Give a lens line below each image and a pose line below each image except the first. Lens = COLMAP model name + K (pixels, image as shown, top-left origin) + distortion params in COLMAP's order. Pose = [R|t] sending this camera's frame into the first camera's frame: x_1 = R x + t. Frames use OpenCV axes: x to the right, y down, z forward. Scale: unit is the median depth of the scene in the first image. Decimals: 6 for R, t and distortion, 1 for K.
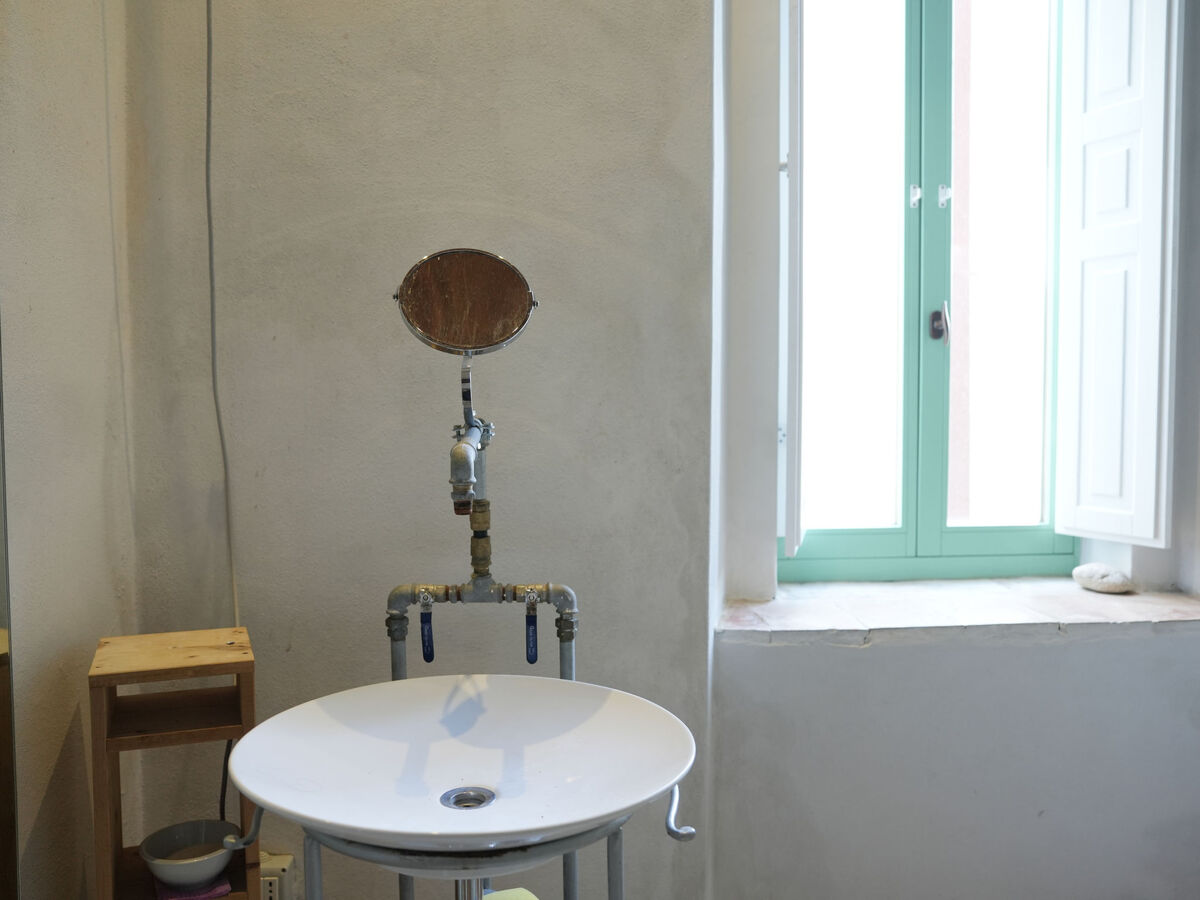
lens RADIAL K [[1025.8, 0, 603.4], [0, 1025.8, 454.1], [0, 0, 1]] dist [-0.046690, -0.005565]
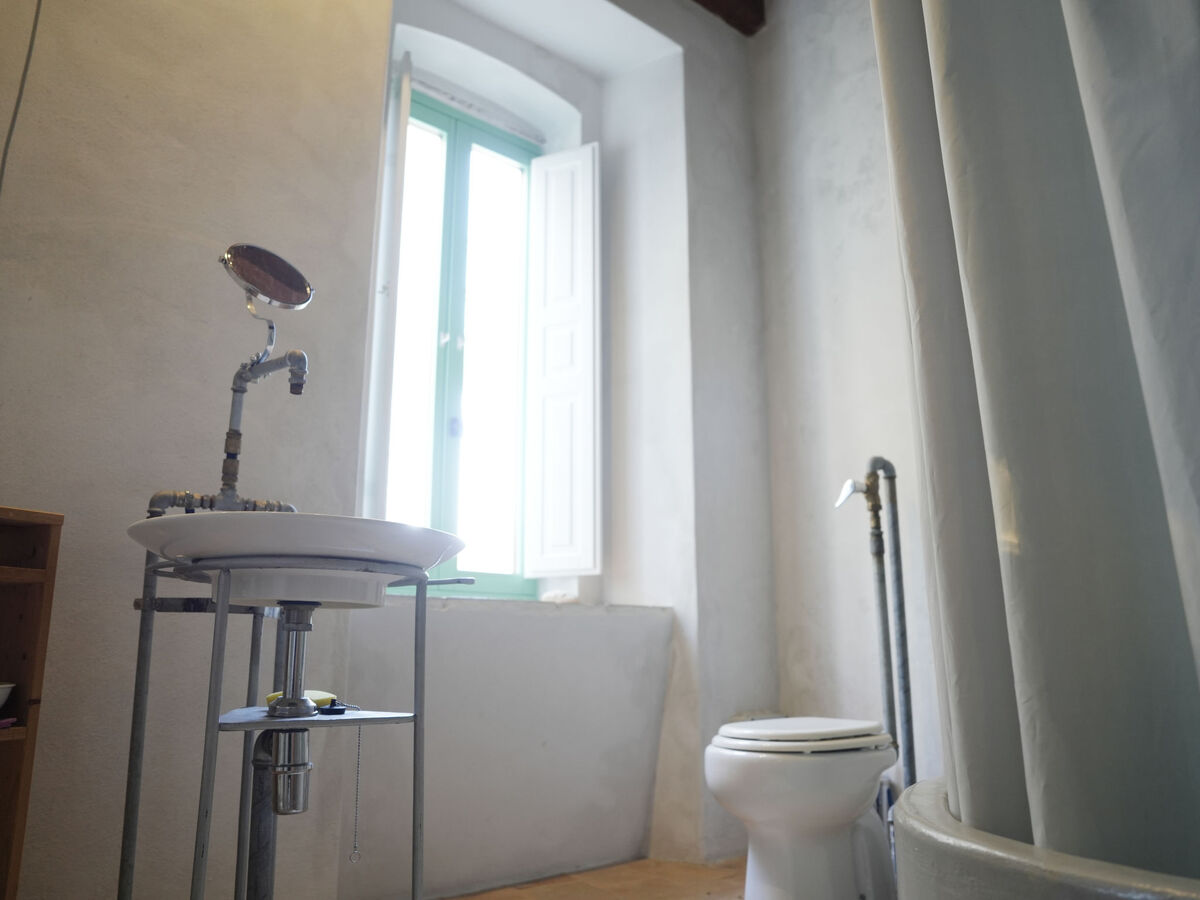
lens RADIAL K [[925.0, 0, 600.2], [0, 925.0, 446.2], [0, 0, 1]] dist [-0.115854, 0.085712]
pose [[0.786934, 0.136438, 0.601763, -0.403403], [0.034205, 0.964101, -0.263322, 0.345524], [-0.616088, 0.227800, 0.754018, -0.143393]]
